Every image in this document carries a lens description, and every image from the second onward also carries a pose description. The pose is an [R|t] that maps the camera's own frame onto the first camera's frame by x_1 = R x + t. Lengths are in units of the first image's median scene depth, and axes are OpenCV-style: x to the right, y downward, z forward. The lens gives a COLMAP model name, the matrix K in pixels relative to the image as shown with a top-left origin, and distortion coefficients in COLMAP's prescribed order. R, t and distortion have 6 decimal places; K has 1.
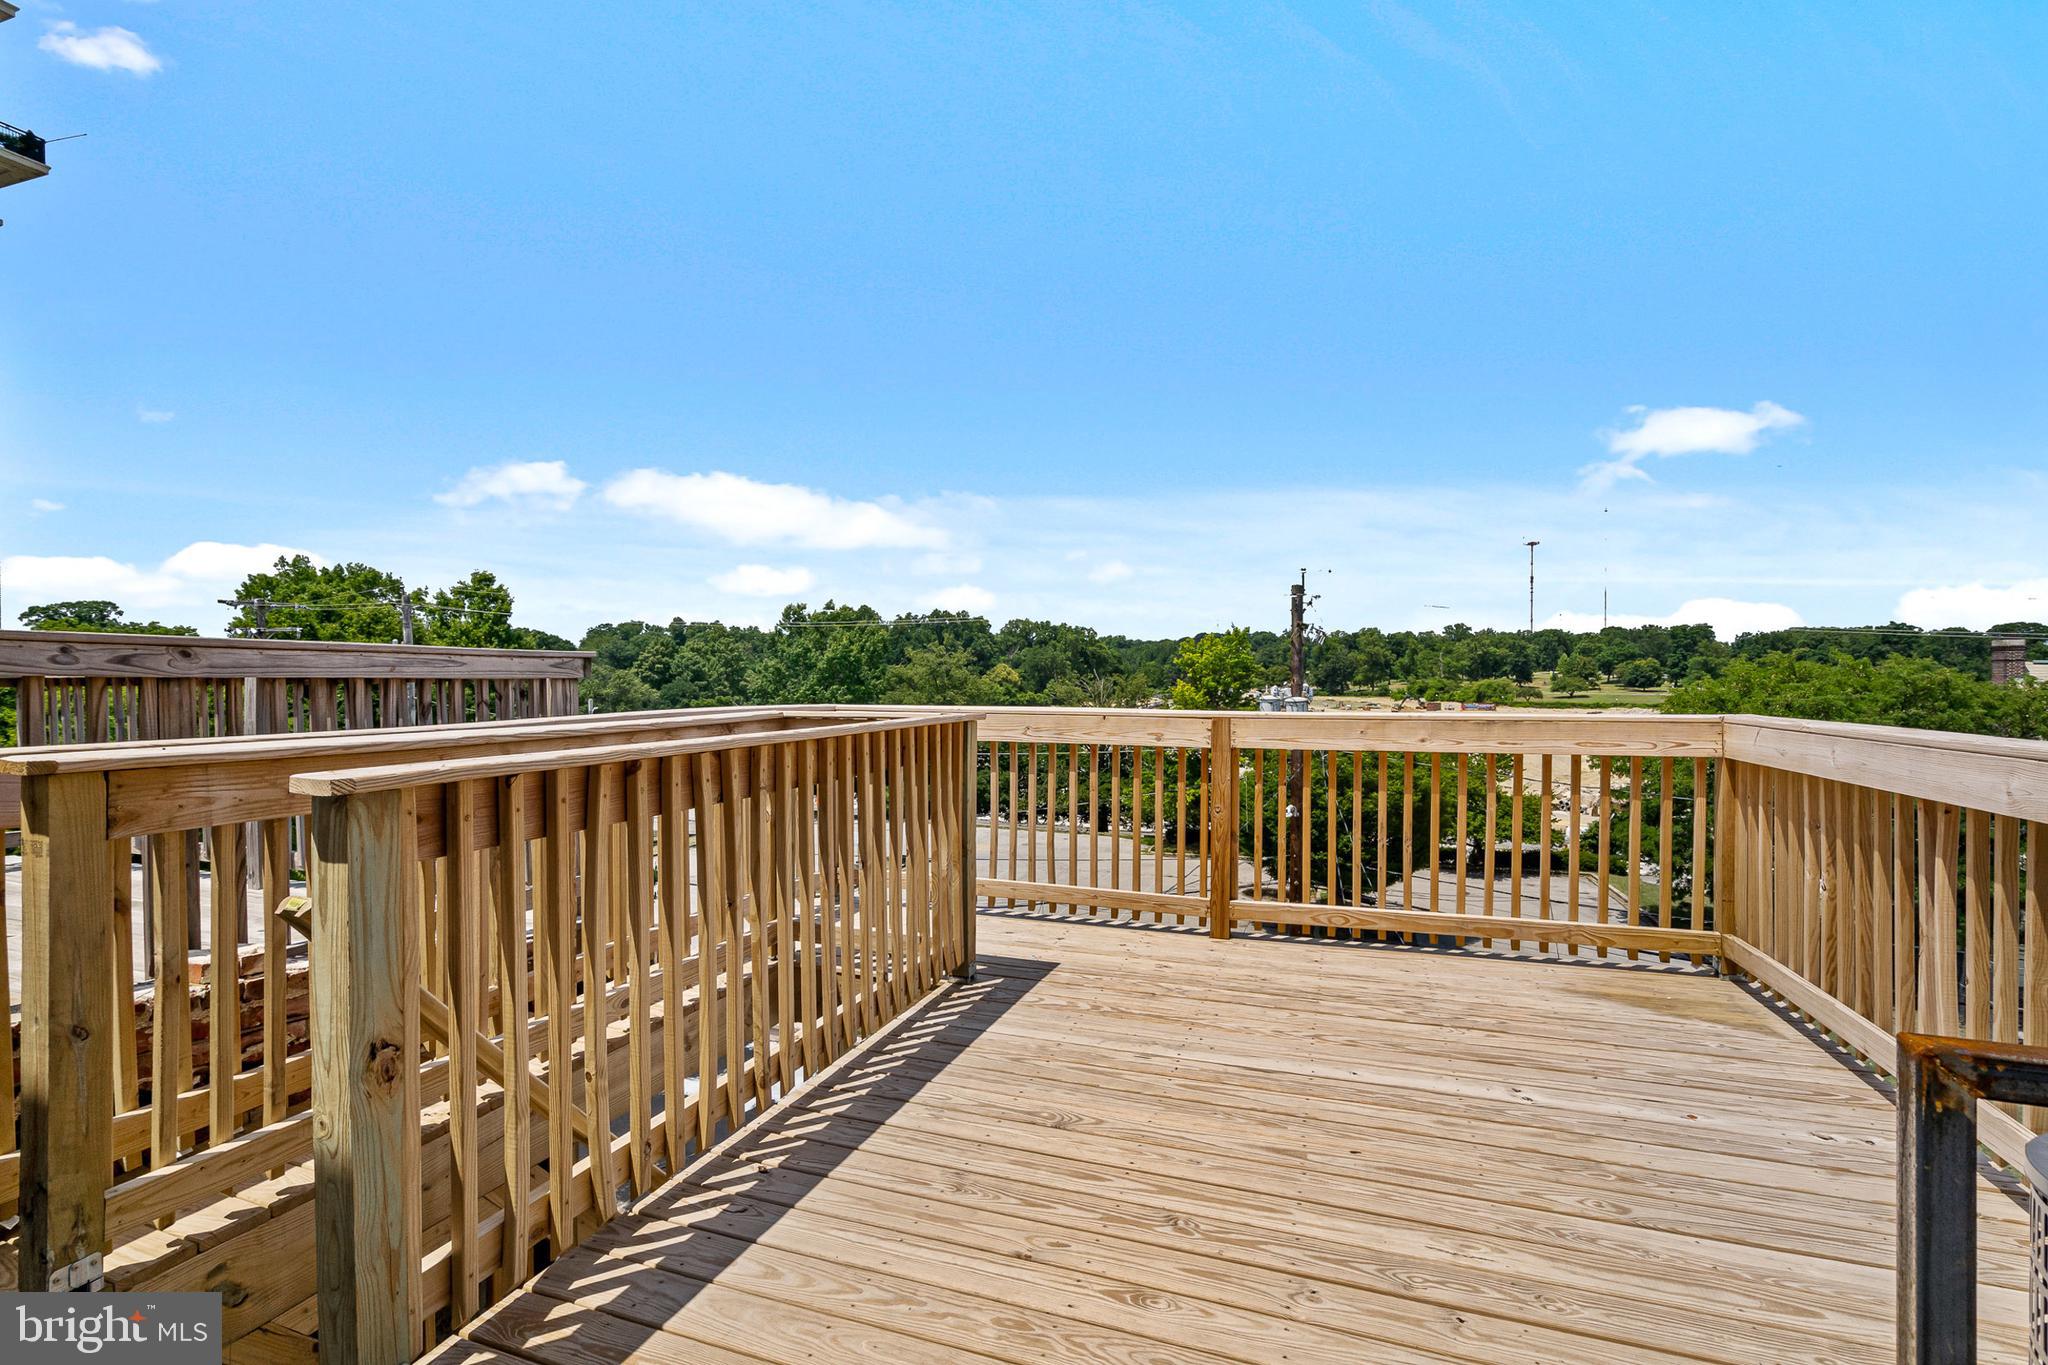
lens RADIAL K [[948.9, 0, 1019.3], [0, 948.9, 687.9], [0, 0, 1]] dist [-0.005570, -0.000318]
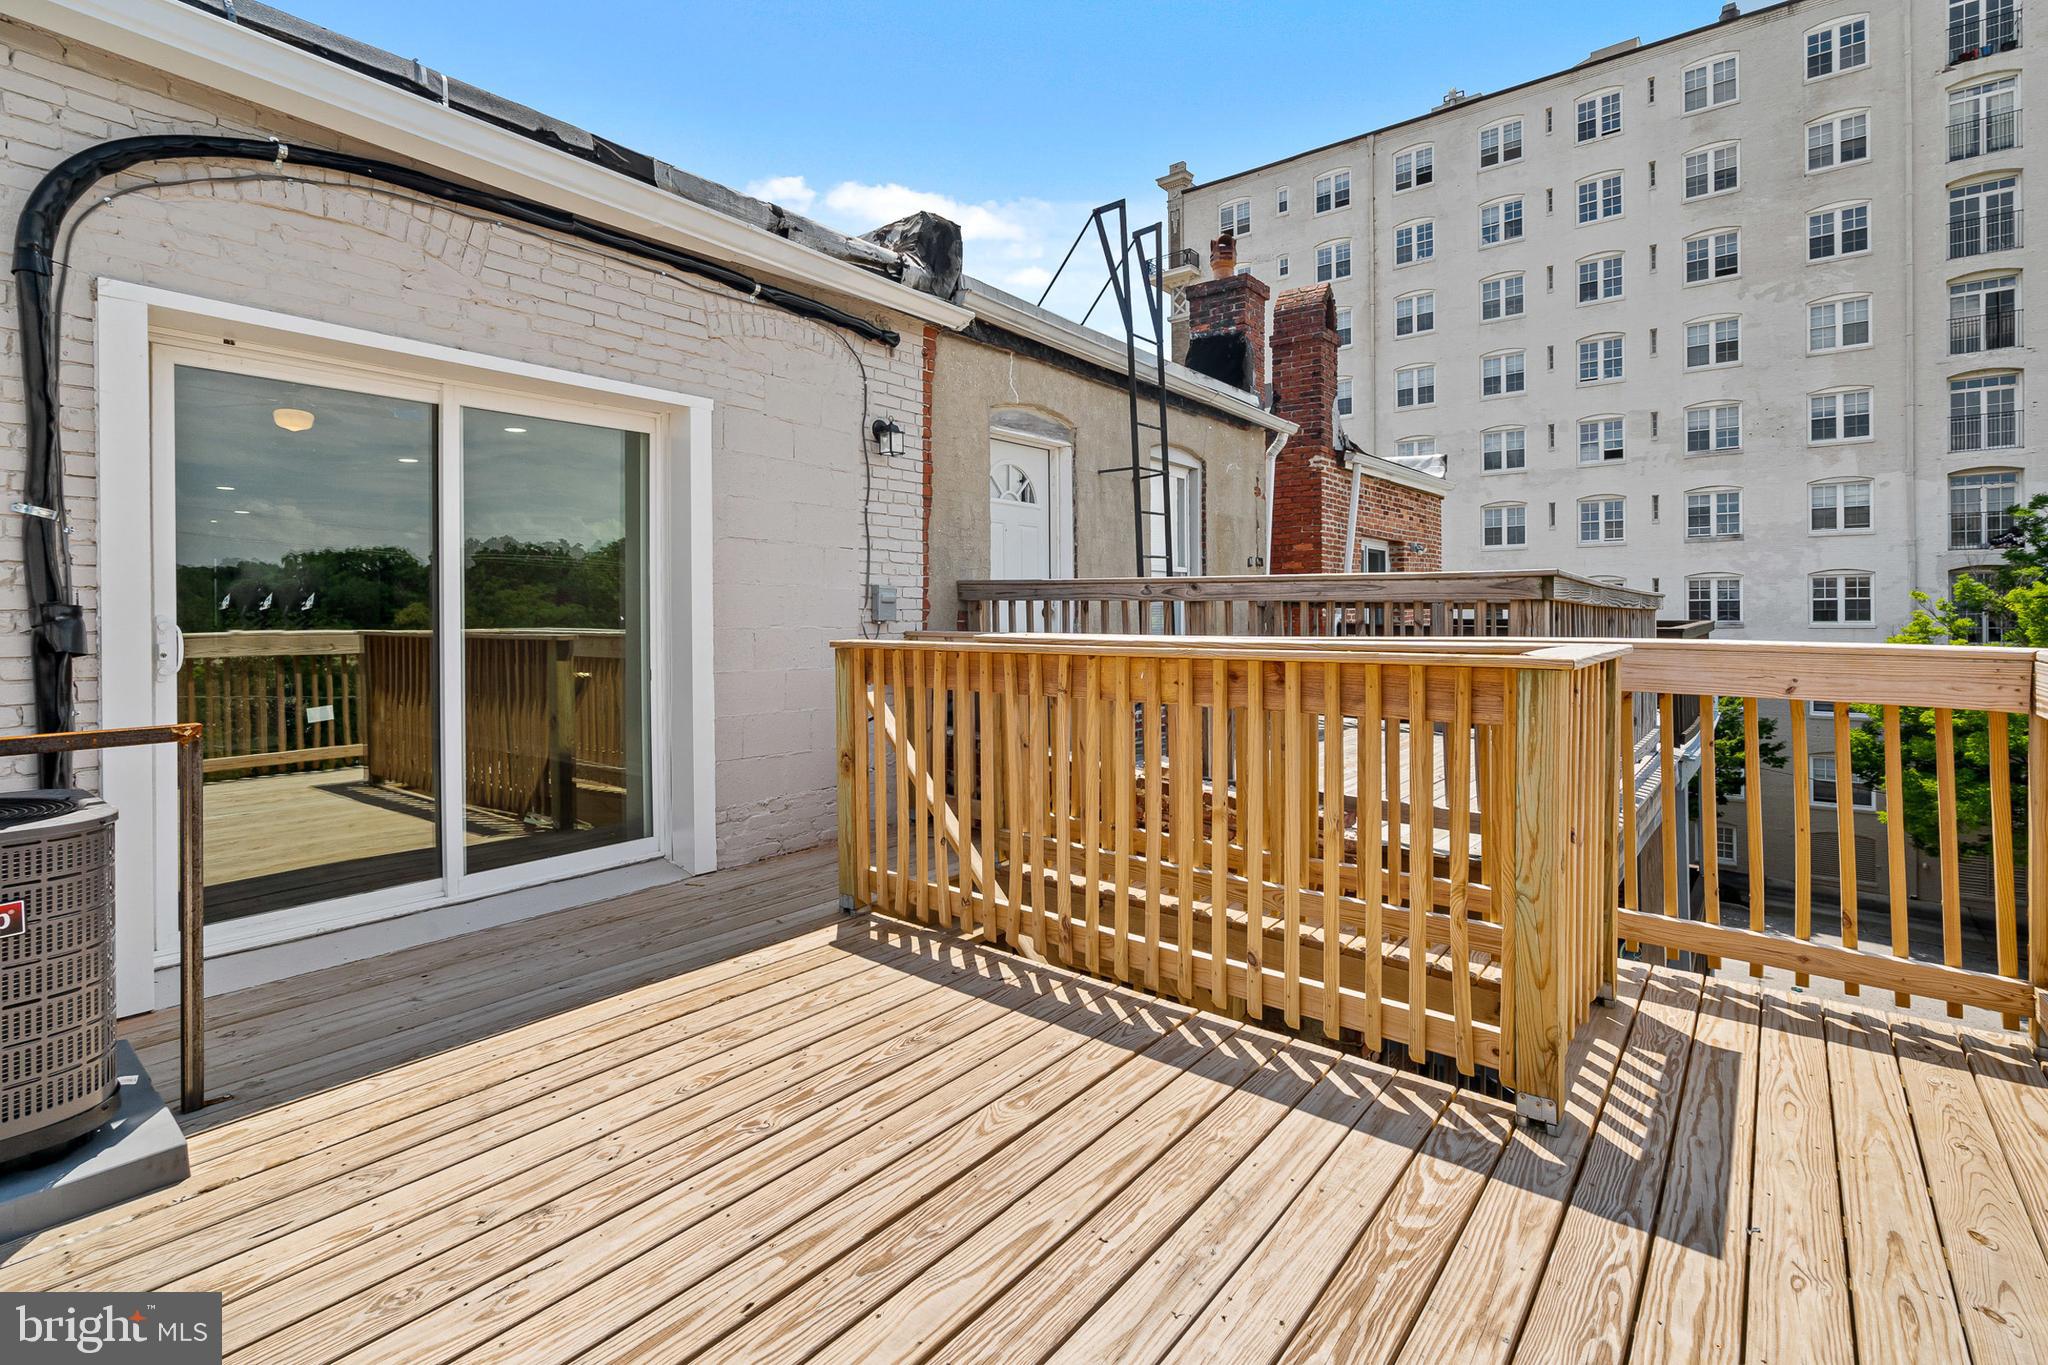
lens RADIAL K [[948.9, 0, 1002.2], [0, 948.9, 605.1], [0, 0, 1]] dist [-0.005570, -0.000318]
pose [[-0.346957, -0.001797, -0.937879, 0.830274], [-0.004930, 0.999988, -0.000092, -0.002181], [0.937868, 0.004592, -0.346962, 1.265987]]
